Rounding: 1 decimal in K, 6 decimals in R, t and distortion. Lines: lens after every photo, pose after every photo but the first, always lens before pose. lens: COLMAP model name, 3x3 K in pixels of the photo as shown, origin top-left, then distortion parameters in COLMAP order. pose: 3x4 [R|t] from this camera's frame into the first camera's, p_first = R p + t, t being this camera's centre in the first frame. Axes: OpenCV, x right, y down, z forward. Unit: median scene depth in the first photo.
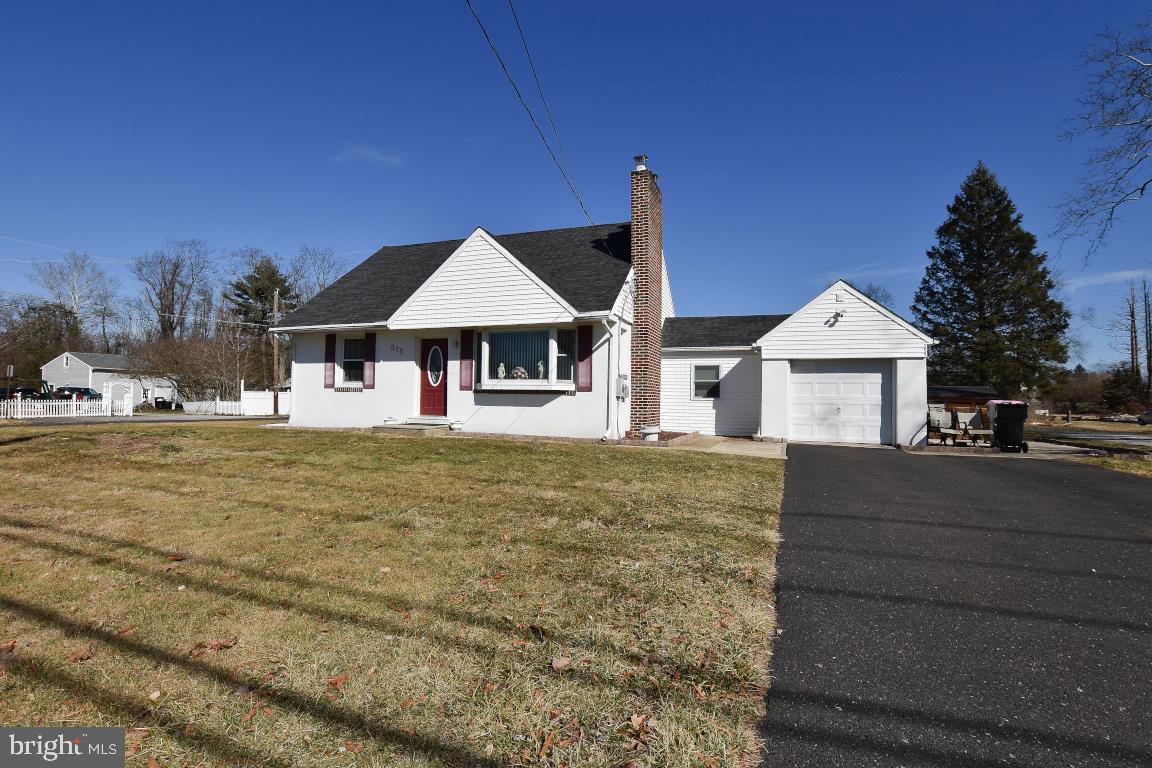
lens RADIAL K [[512.5, 0, 561.2], [0, 512.5, 383.7], [0, 0, 1]] dist [-0.037052, 0.009923]
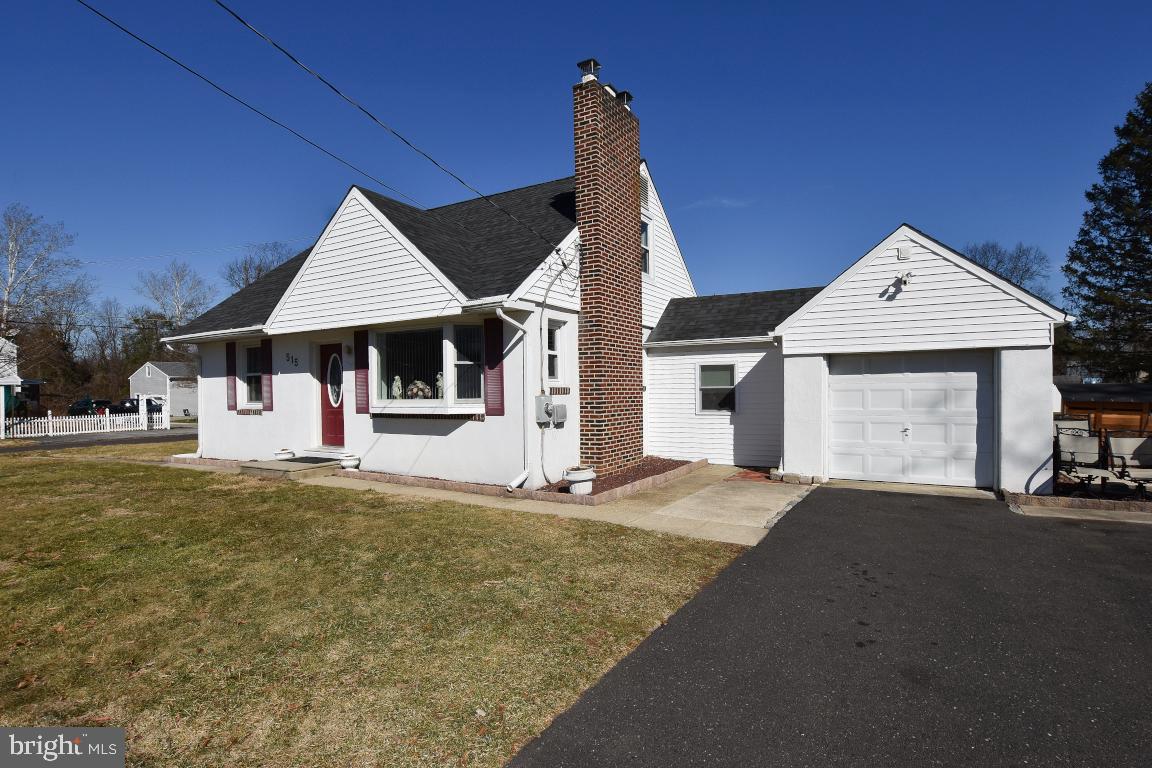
lens RADIAL K [[539.6, 0, 594.6], [0, 539.6, 395.5], [0, 0, 1]] dist [-0.028241, 0.001165]
pose [[0.990186, -0.026539, -0.137211, 0.250307], [0.031903, 0.998804, 0.037042, -0.030466], [0.136064, -0.041056, 0.989849, 0.282003]]
